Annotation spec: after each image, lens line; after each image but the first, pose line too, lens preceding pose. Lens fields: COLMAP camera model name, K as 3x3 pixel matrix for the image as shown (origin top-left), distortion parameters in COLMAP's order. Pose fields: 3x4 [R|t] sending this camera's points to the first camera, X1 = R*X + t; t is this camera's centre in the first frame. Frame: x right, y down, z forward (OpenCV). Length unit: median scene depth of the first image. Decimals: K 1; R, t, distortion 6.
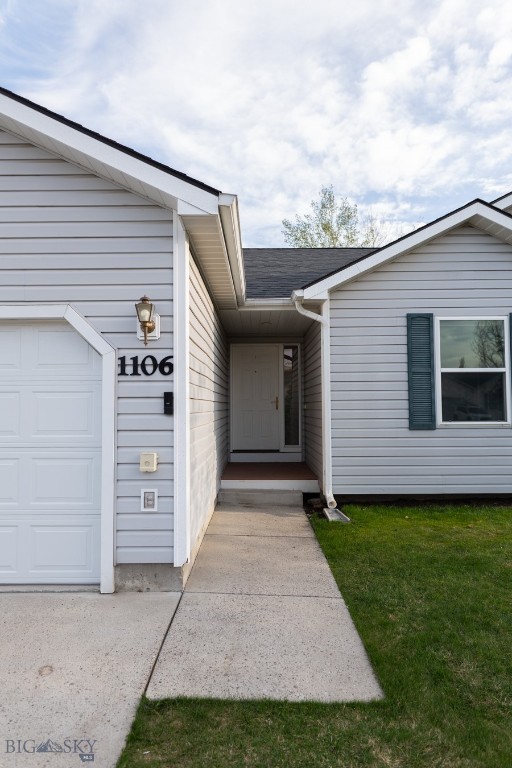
lens RADIAL K [[427.8, 0, 255.3], [0, 427.8, 386.7], [0, 0, 1]] dist [0.002467, 0.000124]
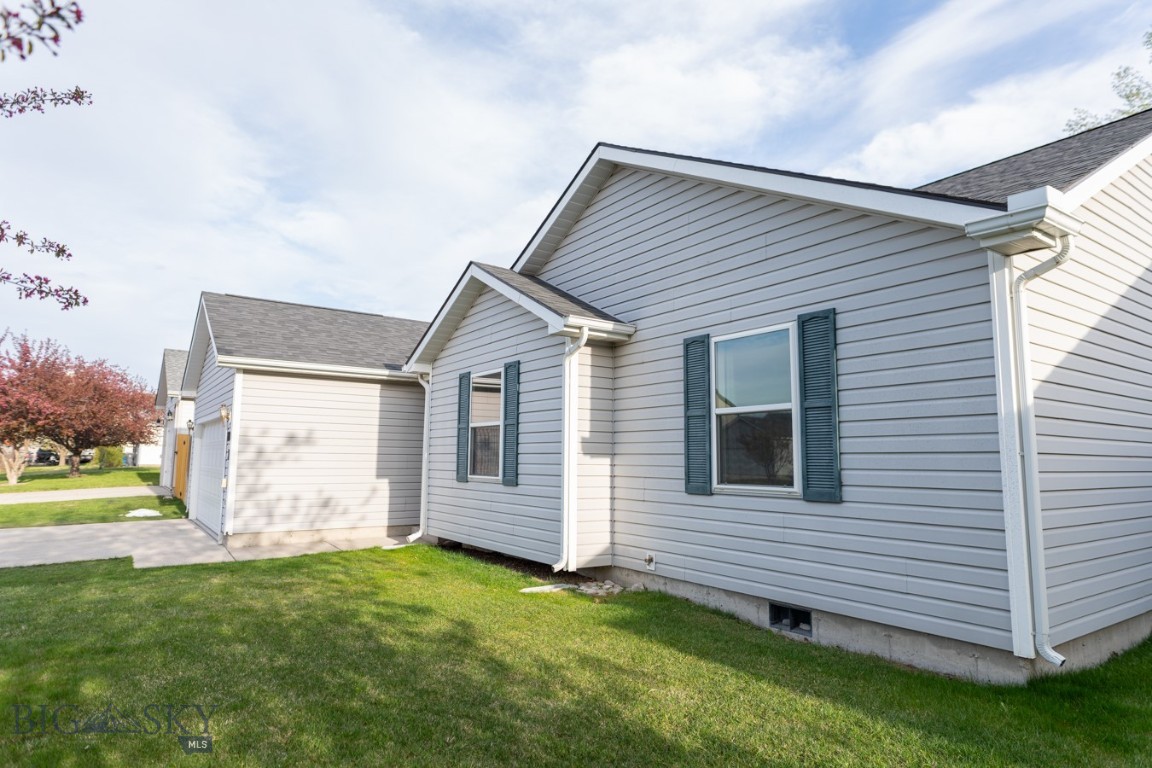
lens RADIAL K [[666.8, 0, 575.9], [0, 666.8, 384.7], [0, 0, 1]] dist [0.000833, 0.002125]
pose [[0.581269, -0.087974, -0.808942, 1.201598], [0.026488, 0.995657, -0.089246, 0.009411], [0.813280, 0.030449, 0.581075, 0.163631]]
